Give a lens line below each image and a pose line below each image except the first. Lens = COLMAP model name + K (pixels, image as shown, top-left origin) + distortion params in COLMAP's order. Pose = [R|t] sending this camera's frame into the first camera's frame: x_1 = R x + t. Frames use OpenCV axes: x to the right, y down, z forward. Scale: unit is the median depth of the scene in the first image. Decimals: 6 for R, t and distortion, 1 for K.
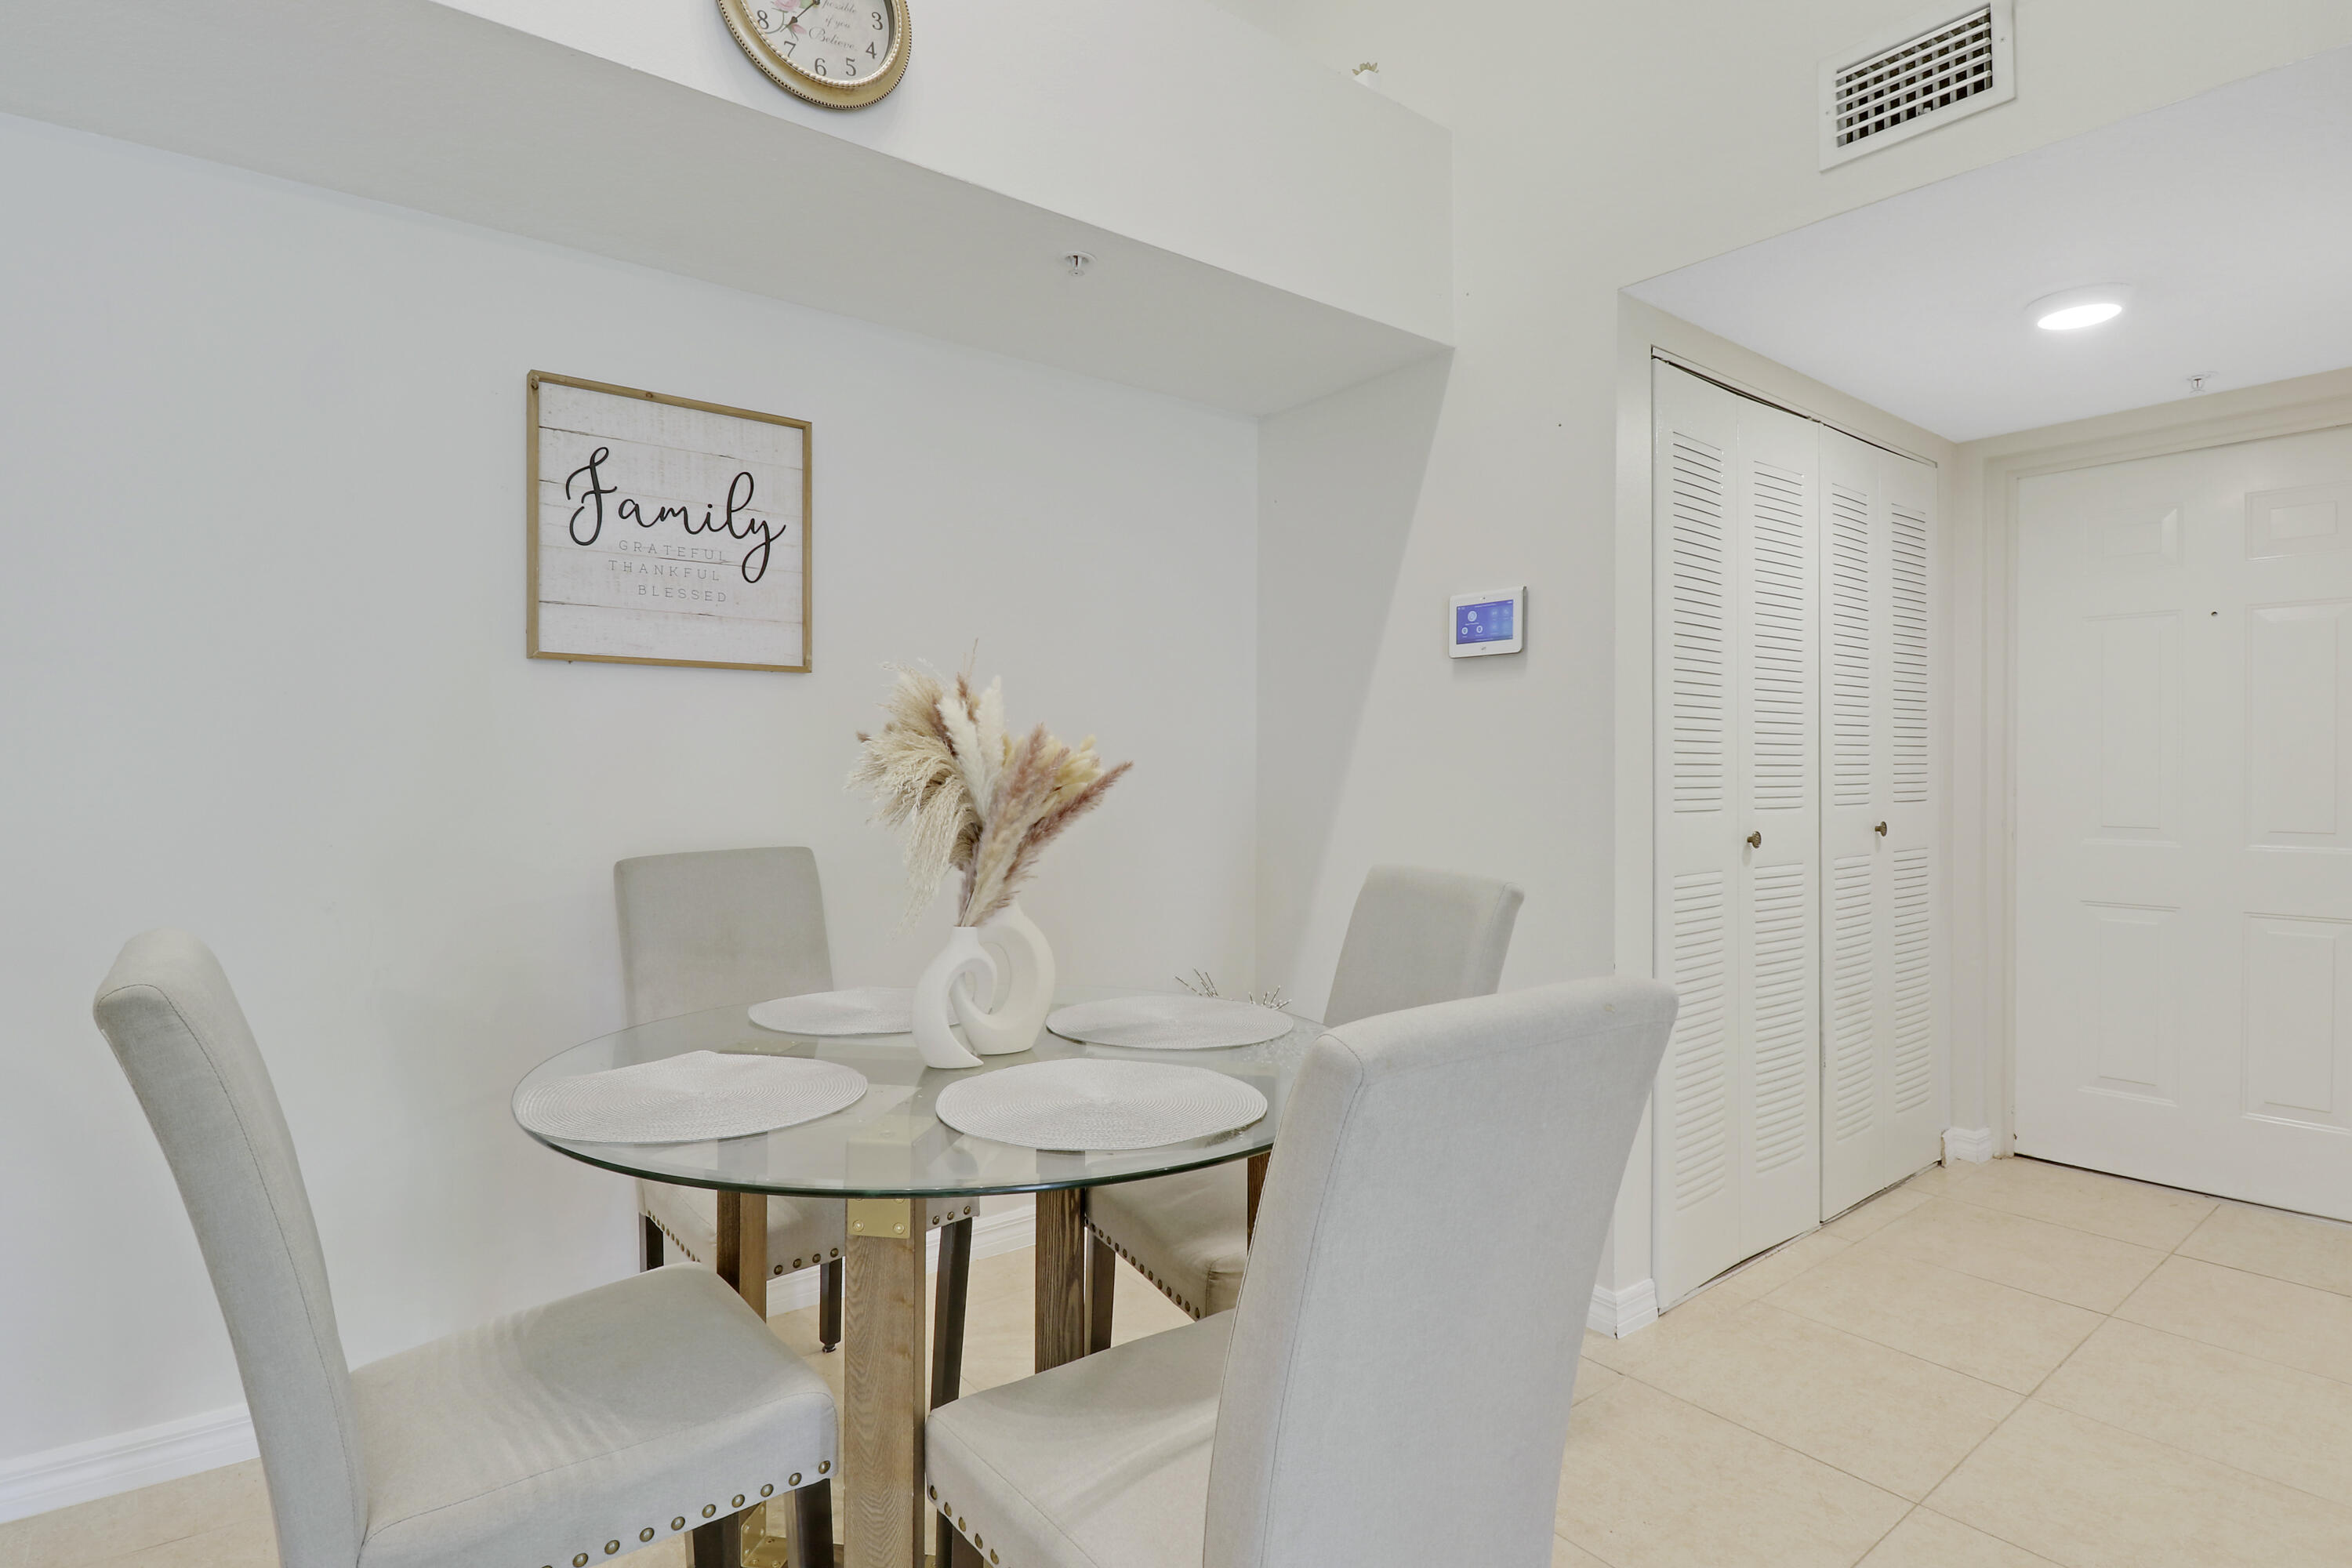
lens RADIAL K [[1203.3, 0, 1165.9], [0, 1203.3, 777.1], [0, 0, 1]] dist [-0.003974, -0.008887]
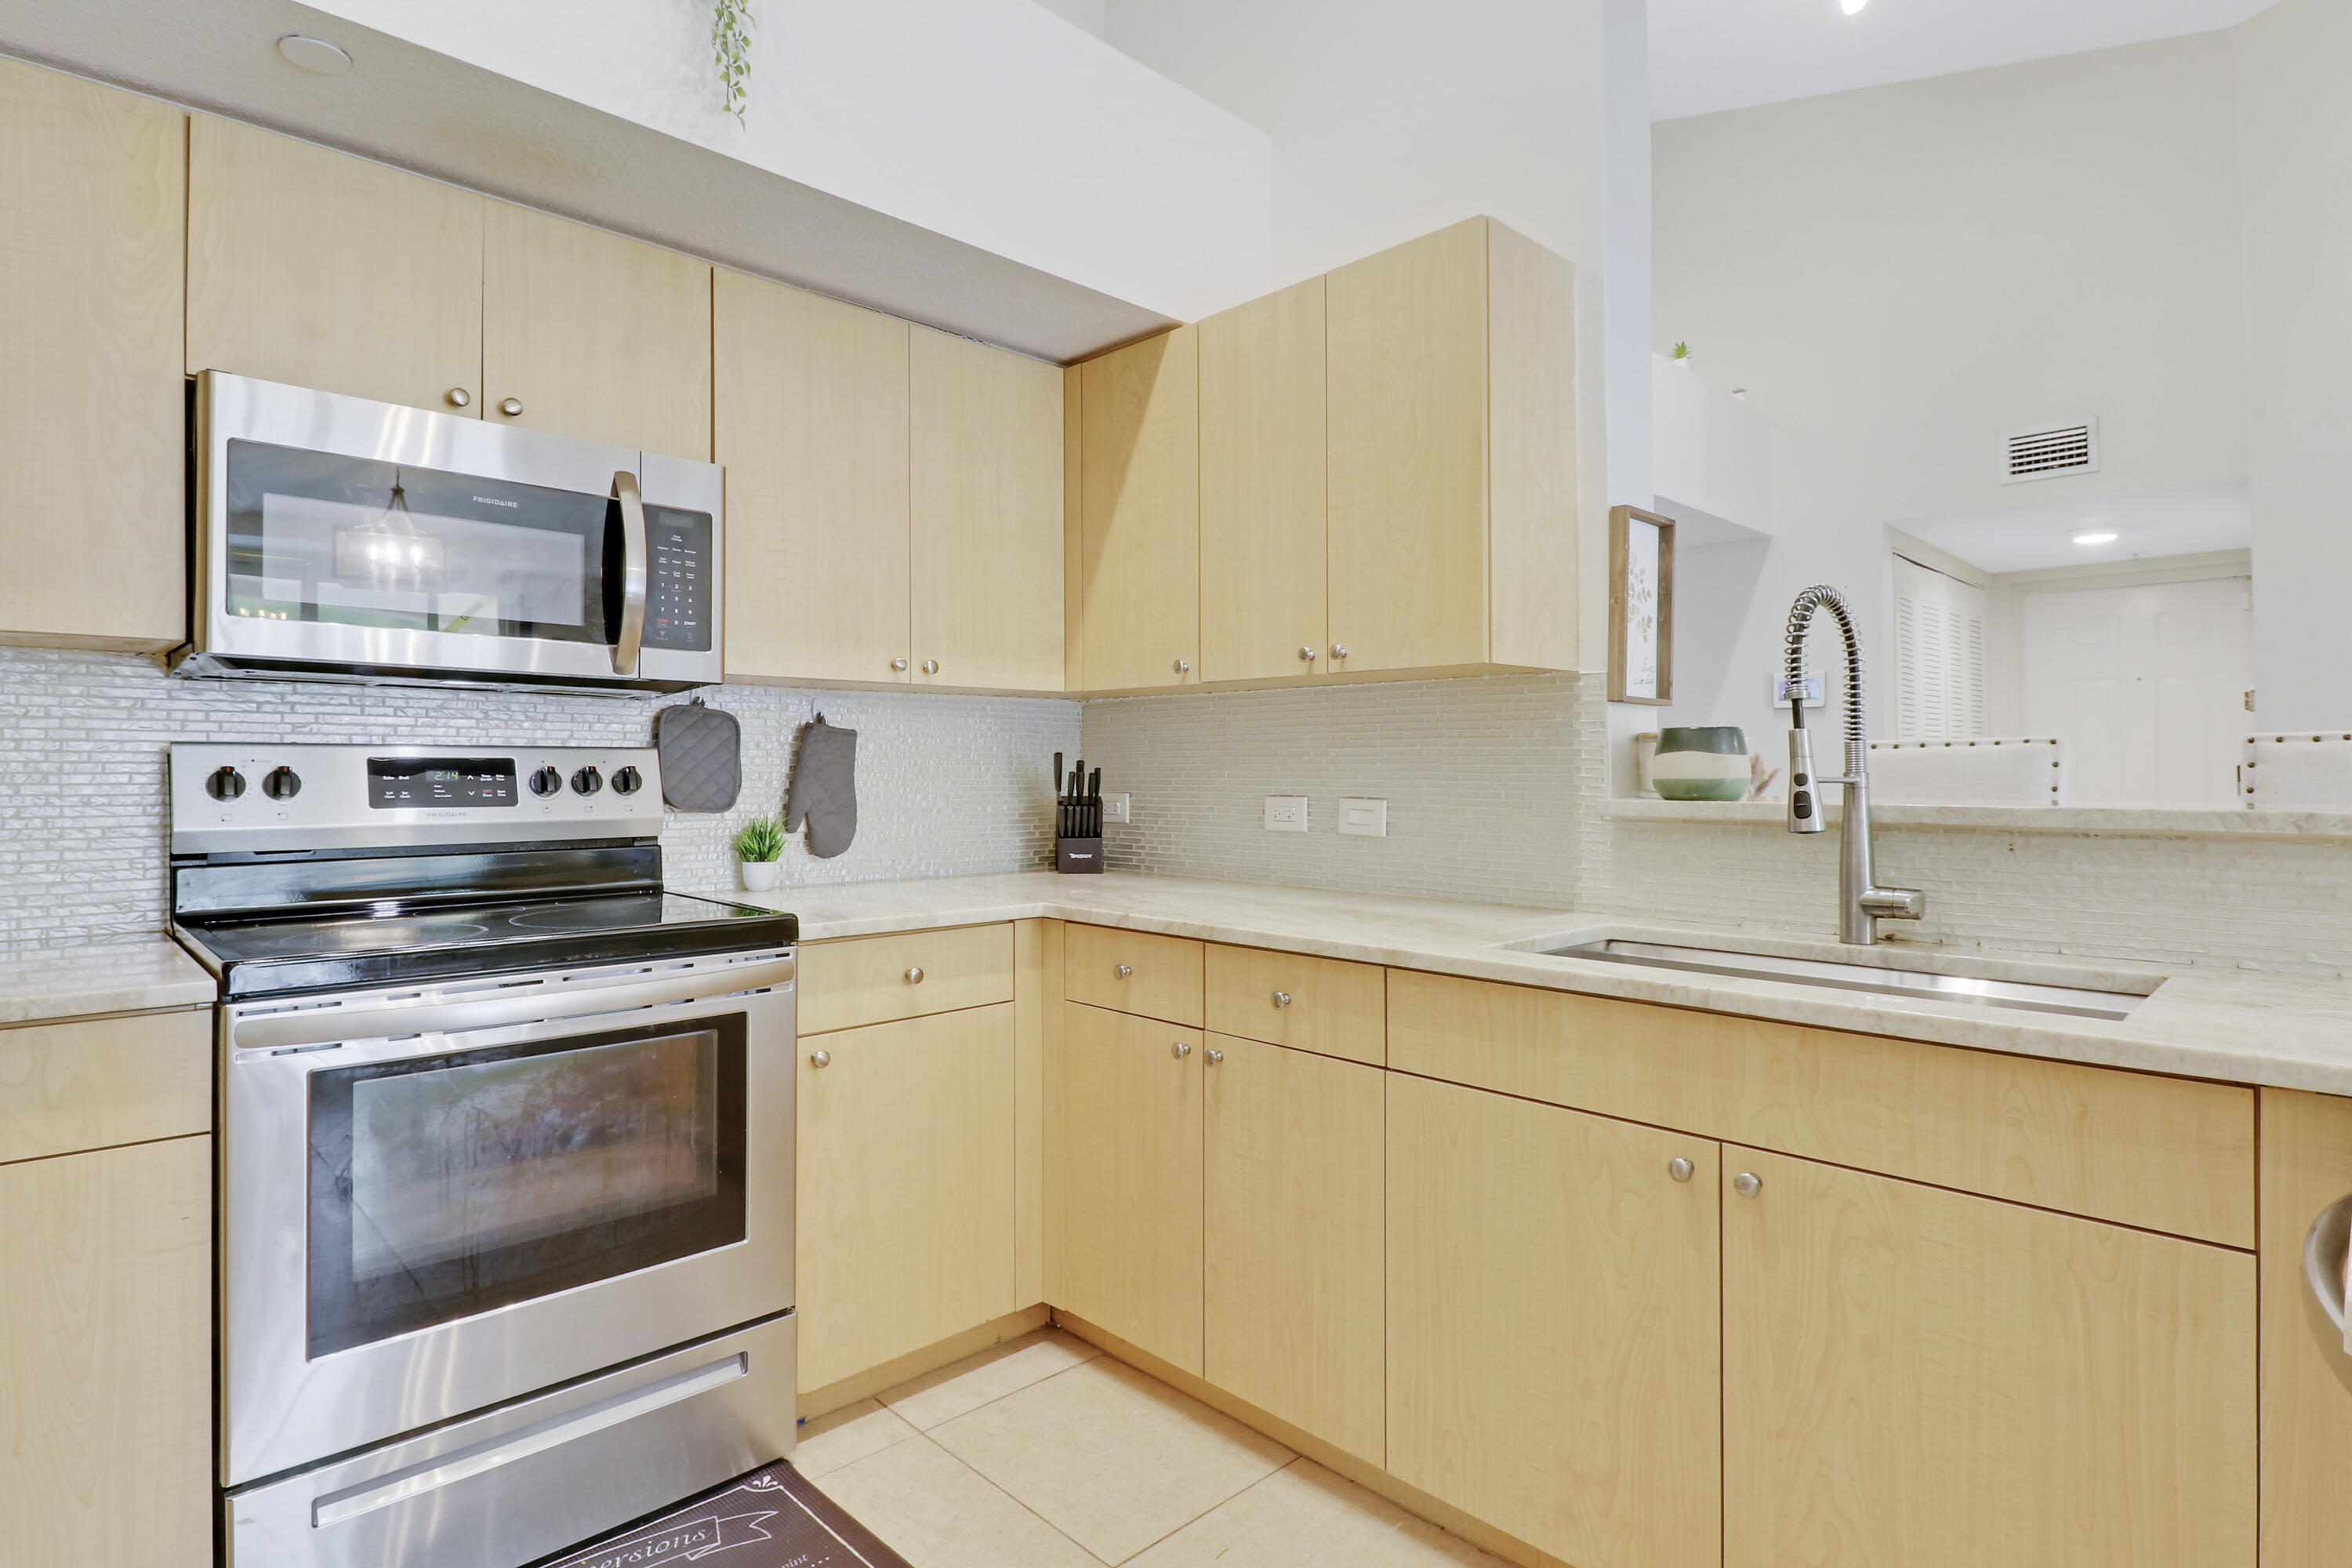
lens RADIAL K [[1203.3, 0, 1212.1], [0, 1203.3, 773.3], [0, 0, 1]] dist [-0.003974, -0.008887]
pose [[0.992256, -0.007305, 0.123993, -1.029152], [0.007479, 0.999972, -0.000936, -0.005152], [-0.123982, 0.001856, 0.992283, -0.864557]]
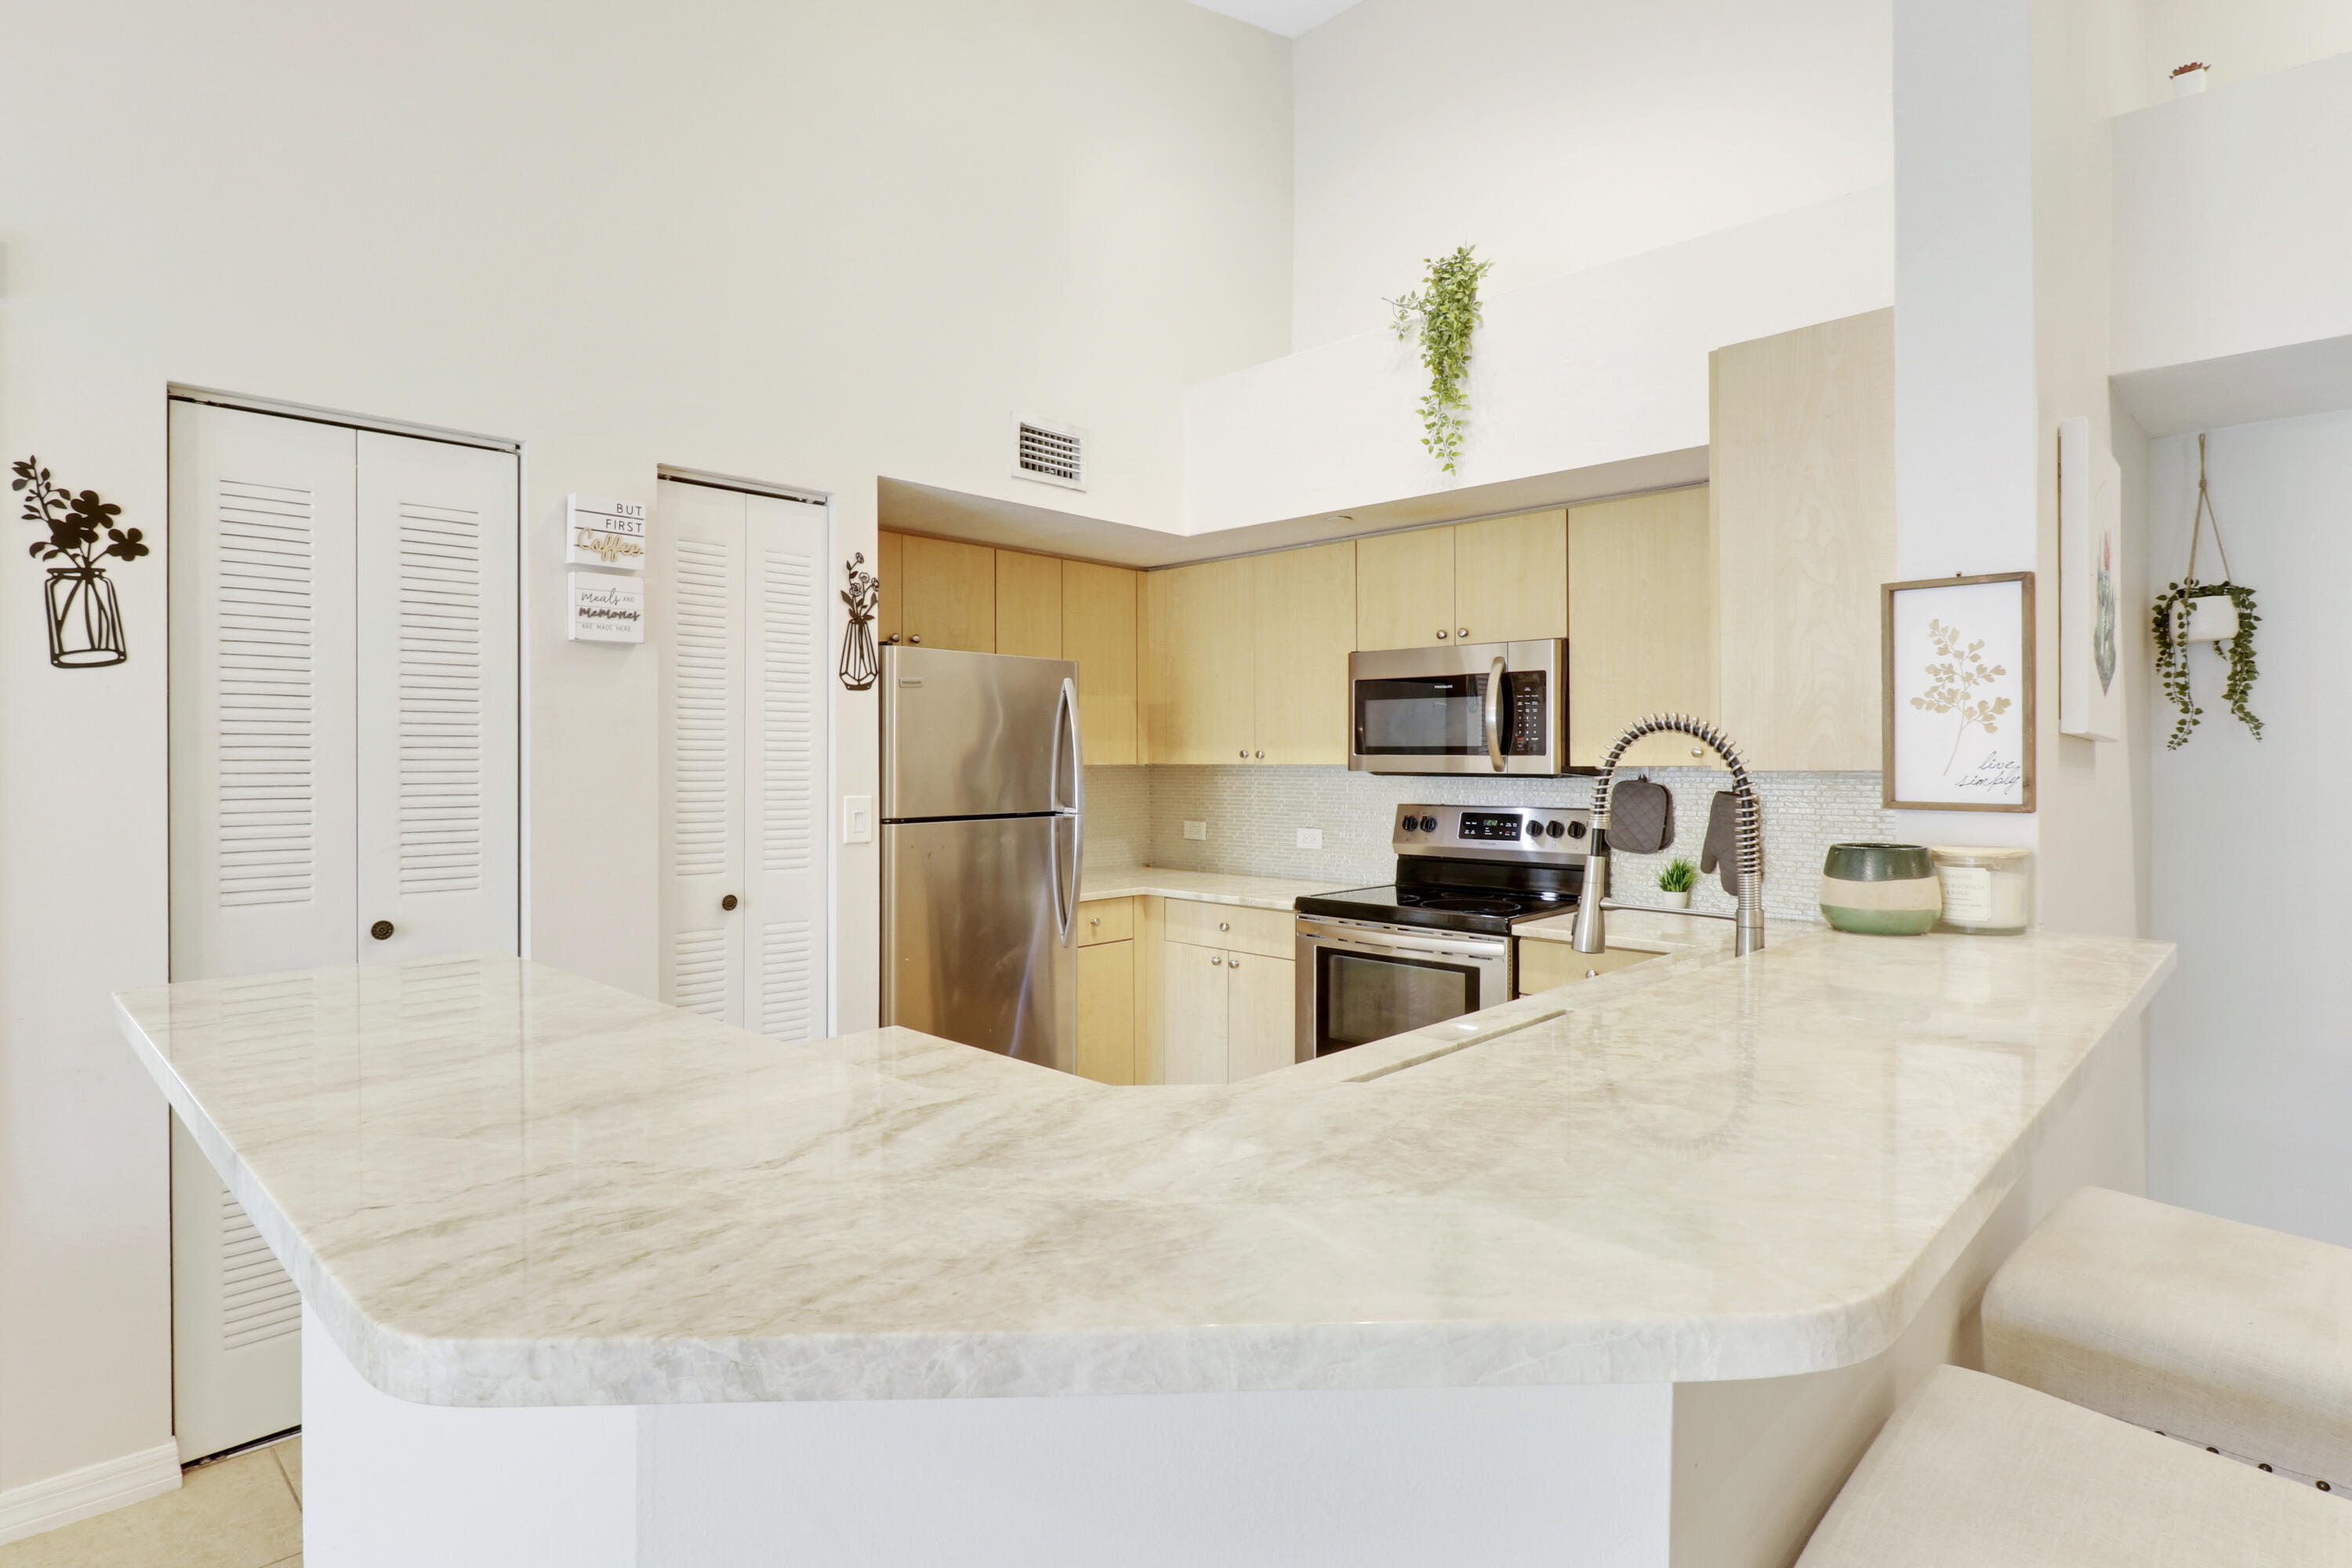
lens RADIAL K [[1203.3, 0, 1215.1], [0, 1203.3, 775.9], [0, 0, 1]] dist [-0.003974, -0.008887]
pose [[0.164830, 0.007263, -0.986295, 0.149444], [-0.006340, 0.999960, 0.006304, -0.084601], [0.986302, 0.005214, 0.164870, -0.554597]]
